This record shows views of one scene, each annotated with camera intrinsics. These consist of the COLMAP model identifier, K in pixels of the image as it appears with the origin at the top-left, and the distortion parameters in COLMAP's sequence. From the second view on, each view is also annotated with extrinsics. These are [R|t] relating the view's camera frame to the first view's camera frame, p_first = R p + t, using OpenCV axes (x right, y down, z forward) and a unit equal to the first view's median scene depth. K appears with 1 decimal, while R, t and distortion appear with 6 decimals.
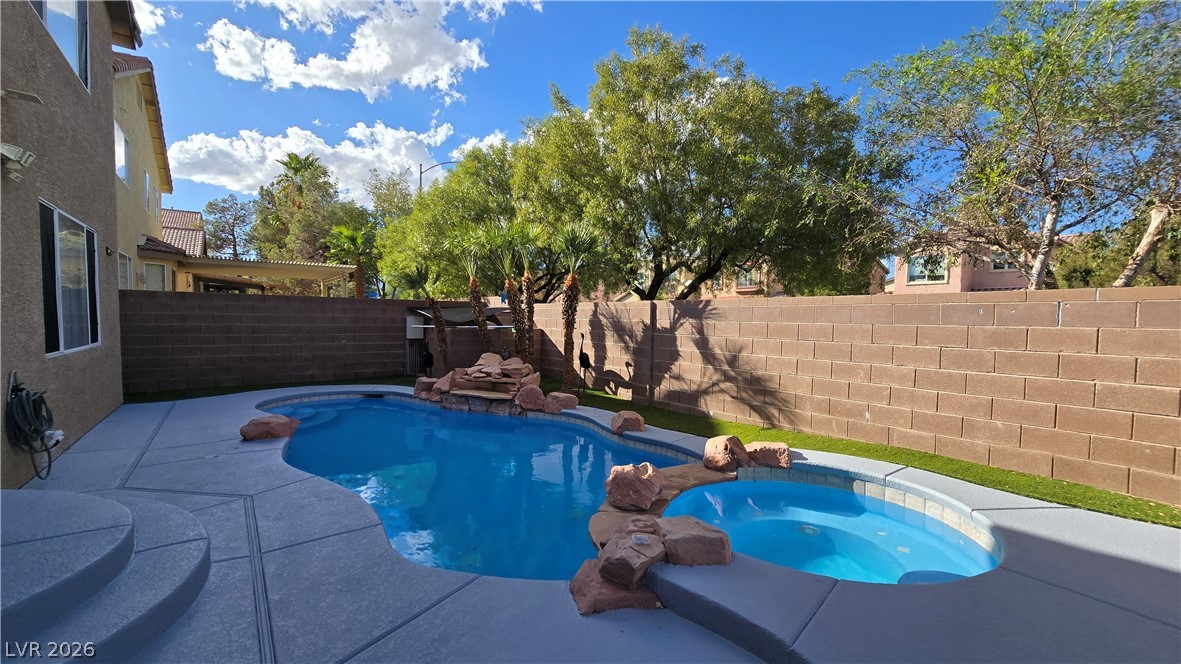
lens RADIAL K [[490.5, 0, 611.6], [0, 490.5, 339.1], [0, 0, 1]] dist [-0.001076, -0.000119]
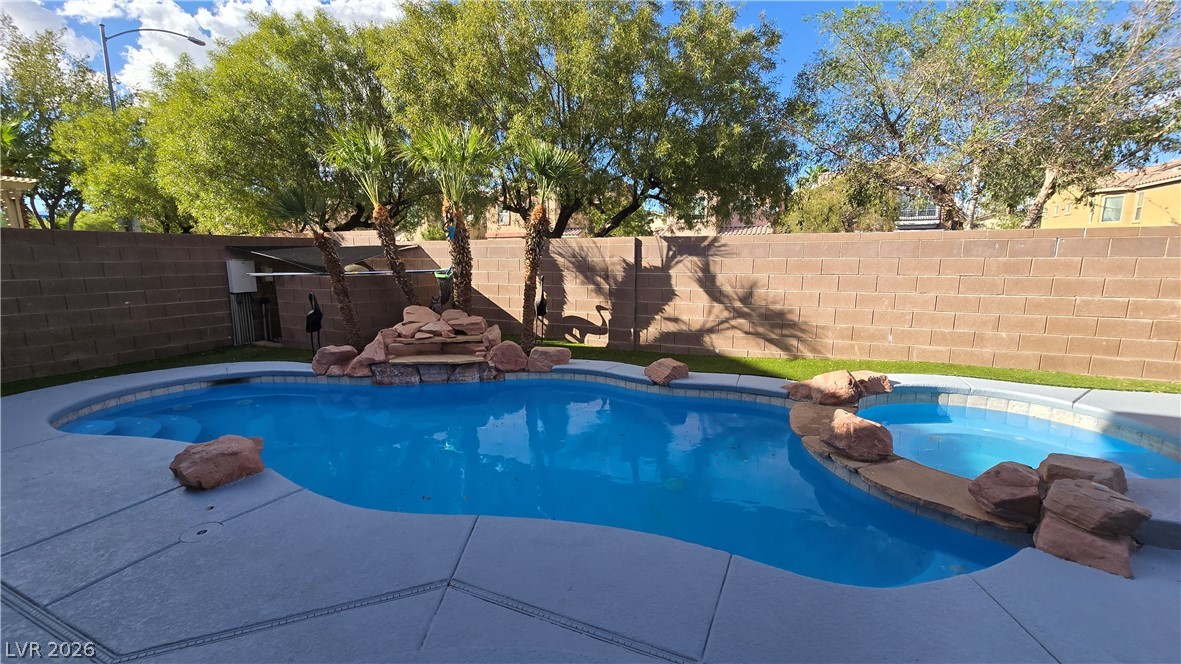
lens RADIAL K [[481.7, 0, 594.8], [0, 481.7, 338.1], [0, 0, 1]] dist [-0.001220, -0.000651]
pose [[0.877679, -0.098674, 0.468981, -0.450811], [0.037392, 0.989691, 0.138254, -0.019581], [-0.477788, -0.103807, 0.872320, 0.245799]]
